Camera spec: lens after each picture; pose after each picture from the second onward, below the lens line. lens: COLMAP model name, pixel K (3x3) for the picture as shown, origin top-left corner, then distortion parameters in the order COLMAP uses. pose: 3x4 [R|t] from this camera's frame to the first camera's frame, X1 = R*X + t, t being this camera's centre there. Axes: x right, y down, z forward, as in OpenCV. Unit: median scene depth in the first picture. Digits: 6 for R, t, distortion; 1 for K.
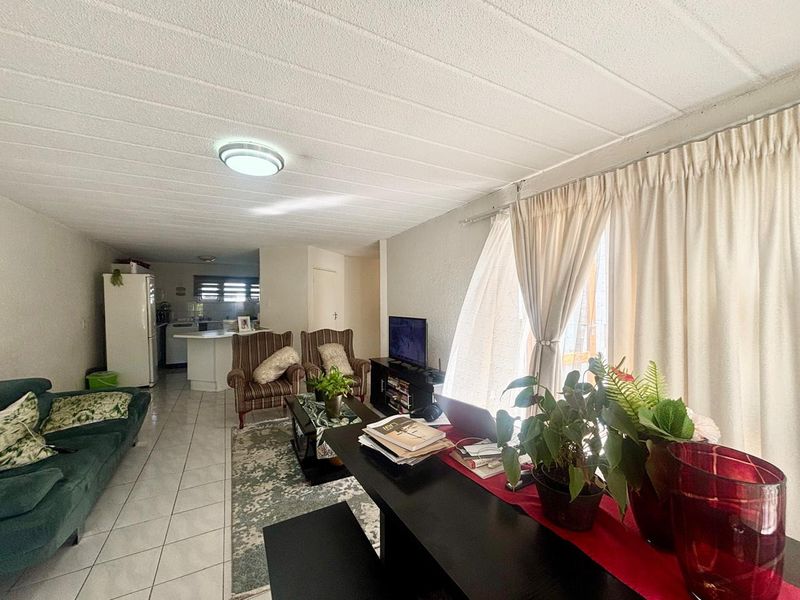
lens RADIAL K [[321.9, 0, 398.6], [0, 321.9, 300.1], [0, 0, 1]] dist [-0.000113, 0.000066]
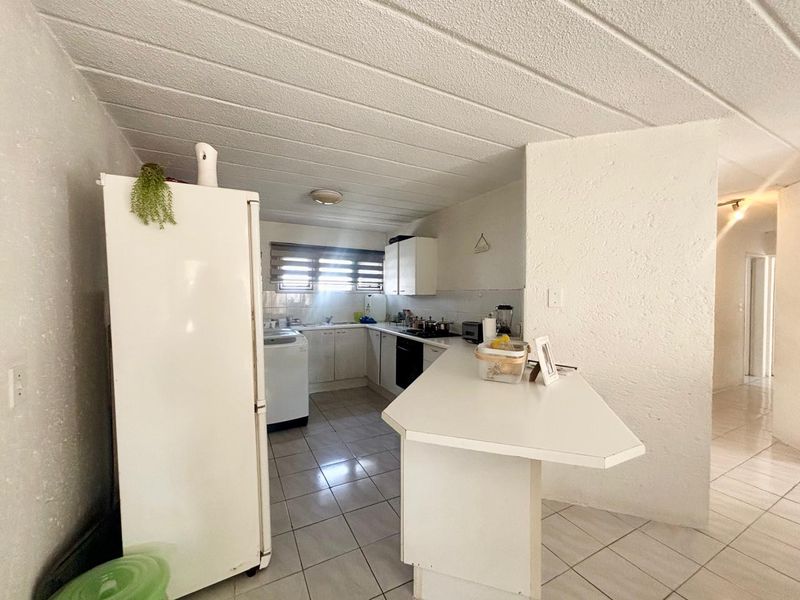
lens RADIAL K [[321.1, 0, 400.0], [0, 321.1, 300.0], [0, 0, 1]] dist [-0.000001, 0.000015]
pose [[0.999883, 0.008321, -0.012842, -1.157823], [-0.007989, 0.999638, 0.025688, 0.015258], [0.013051, -0.025582, 0.999588, 1.277781]]
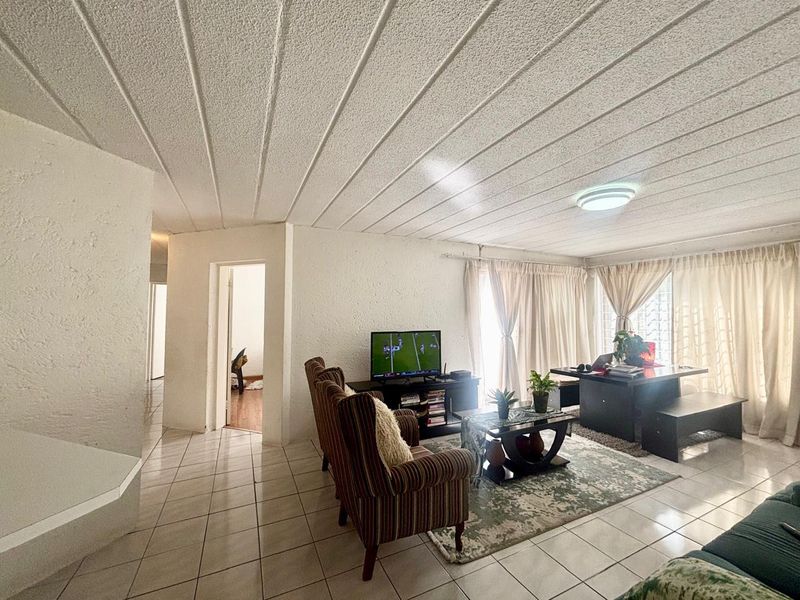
lens RADIAL K [[322.5, 0, 398.7], [0, 322.5, 300.6], [0, 0, 1]] dist [-0.001571, 0.002606]
pose [[0.038599, 0.046320, 0.998181, -1.271011], [-0.008856, 0.998902, -0.046011, 0.009995], [-0.999216, -0.007064, 0.038966, 1.310308]]
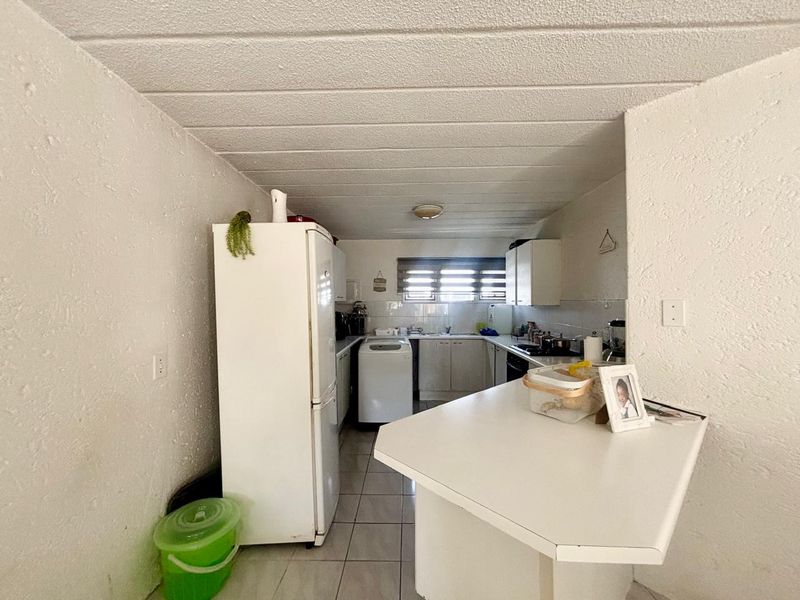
lens RADIAL K [[321.9, 0, 398.6], [0, 321.9, 300.1], [0, 0, 1]] dist [-0.000113, 0.000066]
pose [[0.869542, 0.001368, -0.493857, -0.946206], [-0.000667, 0.999999, 0.001594, 0.005812], [0.493859, -0.001057, 0.869542, 1.340387]]
